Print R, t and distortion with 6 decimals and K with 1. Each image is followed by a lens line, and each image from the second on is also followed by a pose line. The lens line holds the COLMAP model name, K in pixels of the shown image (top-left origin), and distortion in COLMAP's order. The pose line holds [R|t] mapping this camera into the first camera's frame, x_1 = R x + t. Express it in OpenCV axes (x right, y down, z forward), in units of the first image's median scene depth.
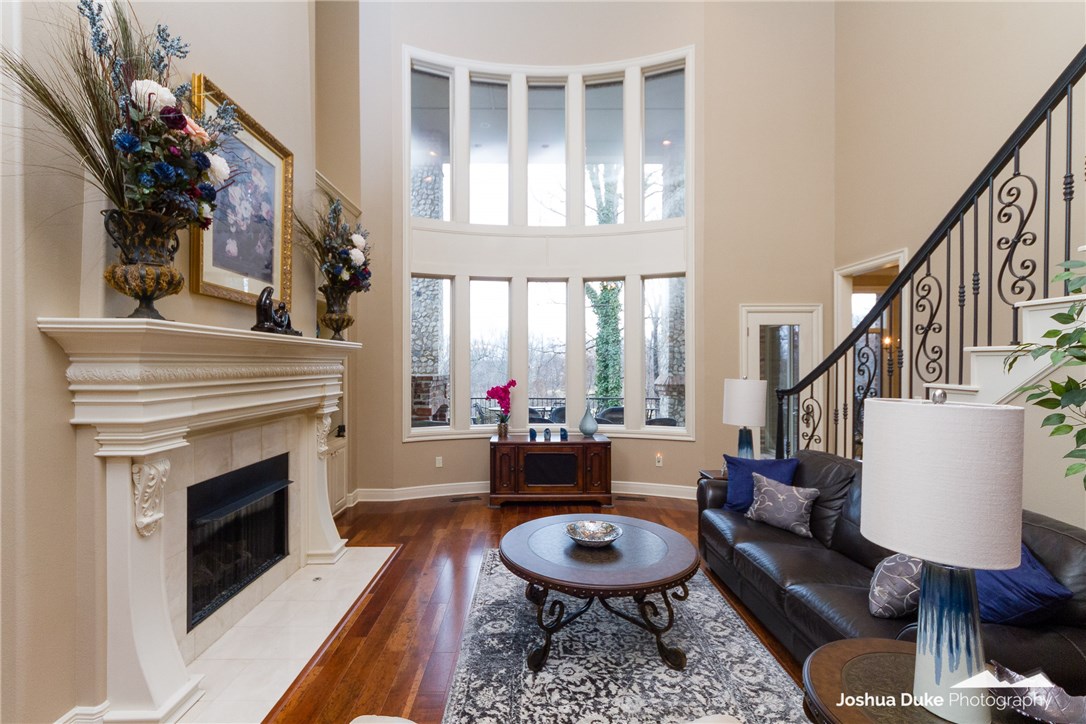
lens RADIAL K [[476.0, 0, 534.4], [0, 476.0, 368.3], [0, 0, 1]] dist [-0.004310, -0.000042]
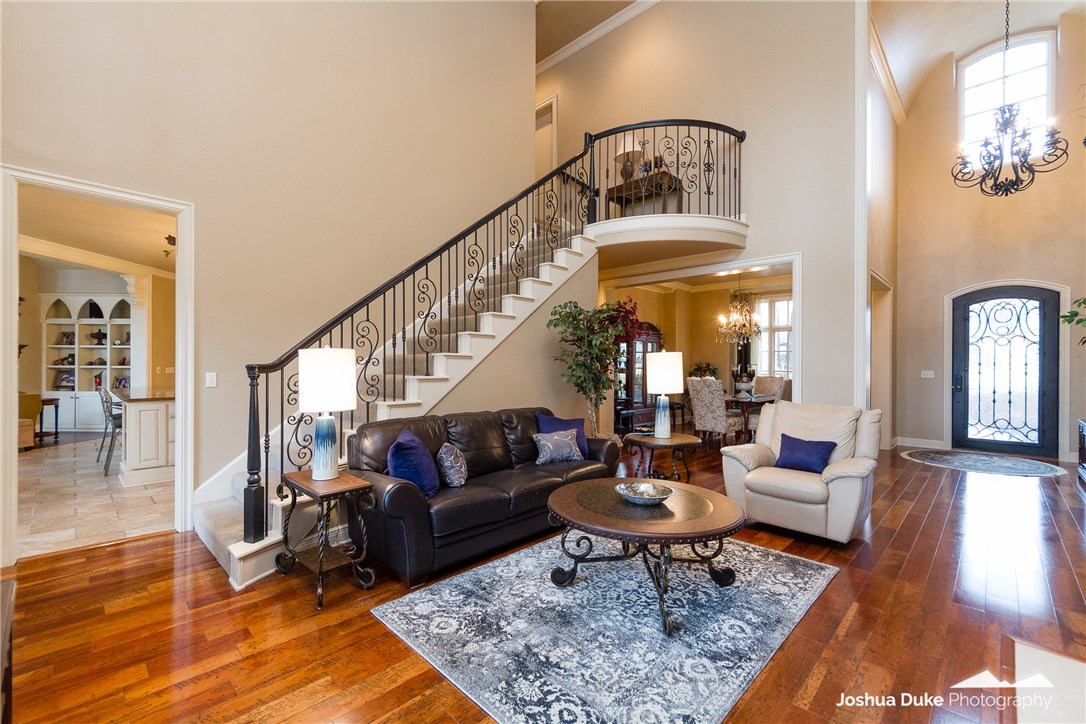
lens RADIAL K [[476.0, 0, 524.0], [0, 476.0, 361.9], [0, 0, 1]] dist [-0.004310, -0.000042]
pose [[-0.697968, 0.002353, 0.716125, -0.358286], [0.004197, 0.999991, 0.000805, 0.053827], [-0.716117, 0.003567, -0.697971, 1.582009]]
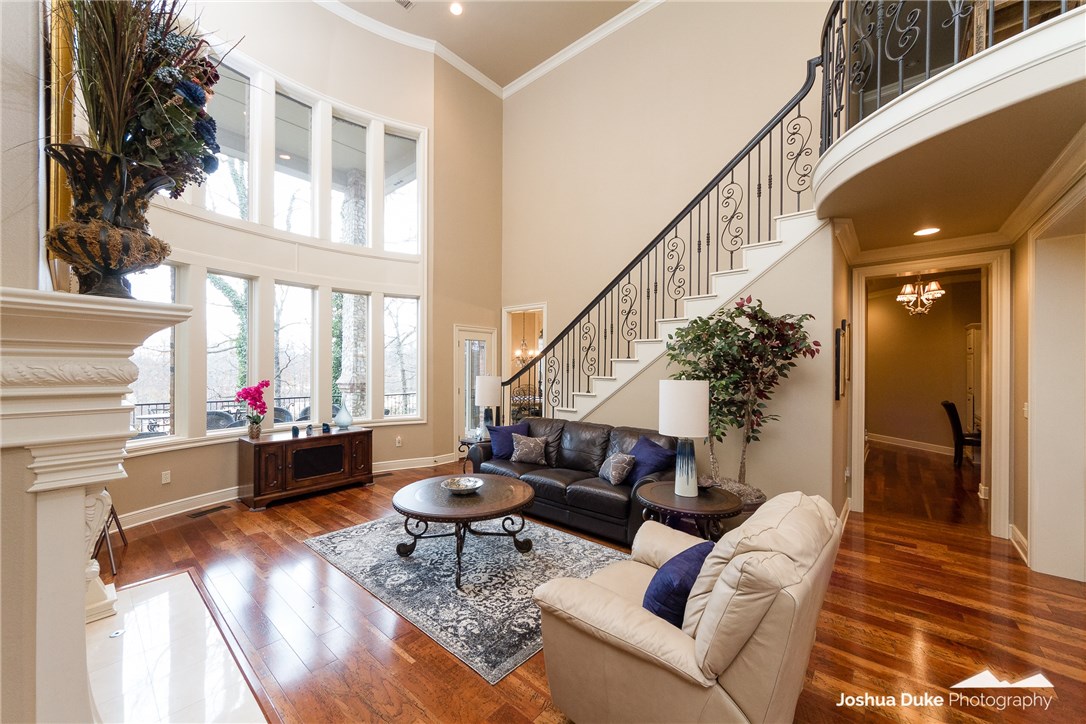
lens RADIAL K [[400.7, 0, 525.7], [0, 400.7, 369.9], [0, 0, 1]] dist [-0.000032, -0.000016]
pose [[0.673218, 0.000460, 0.739444, -0.522816], [0.000736, 0.999999, -0.001292, 0.006658], [-0.739443, 0.001414, 0.673217, 0.053180]]
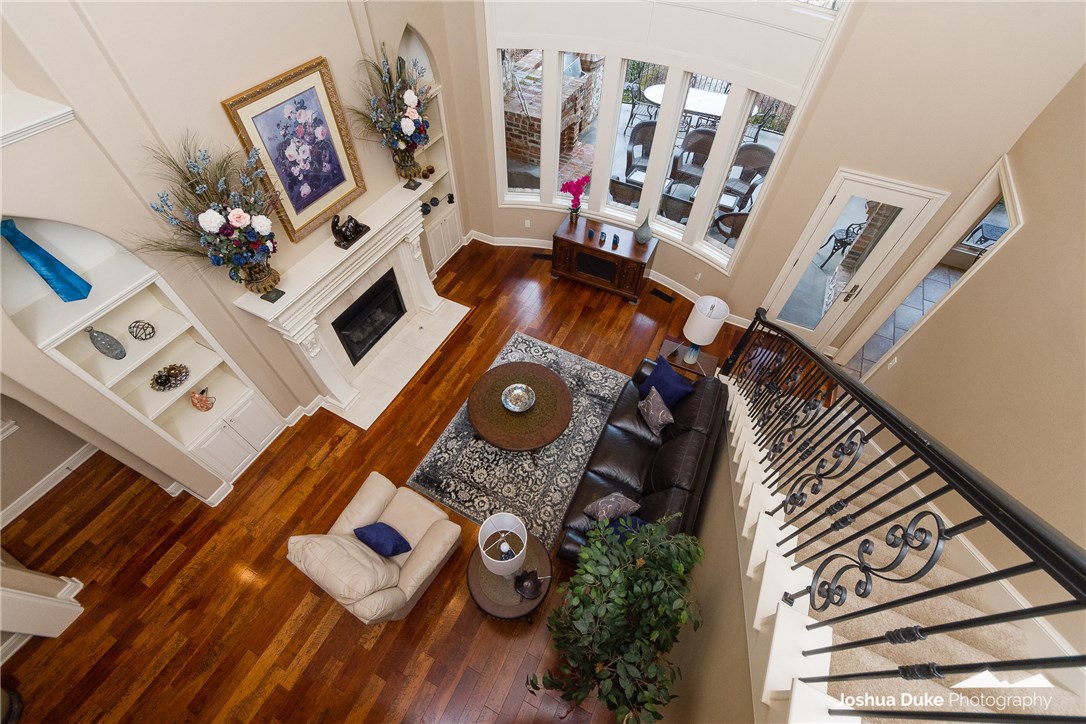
lens RADIAL K [[440.0, 0, 544.2], [0, 440.0, 367.7], [0, 0, 1]] dist [0.002339, 0.000007]
pose [[0.894821, 0.360459, -0.263374, 0.509217], [-0.016502, 0.616265, 0.787366, -0.870400], [0.446121, -0.700205, 0.557394, 0.157438]]
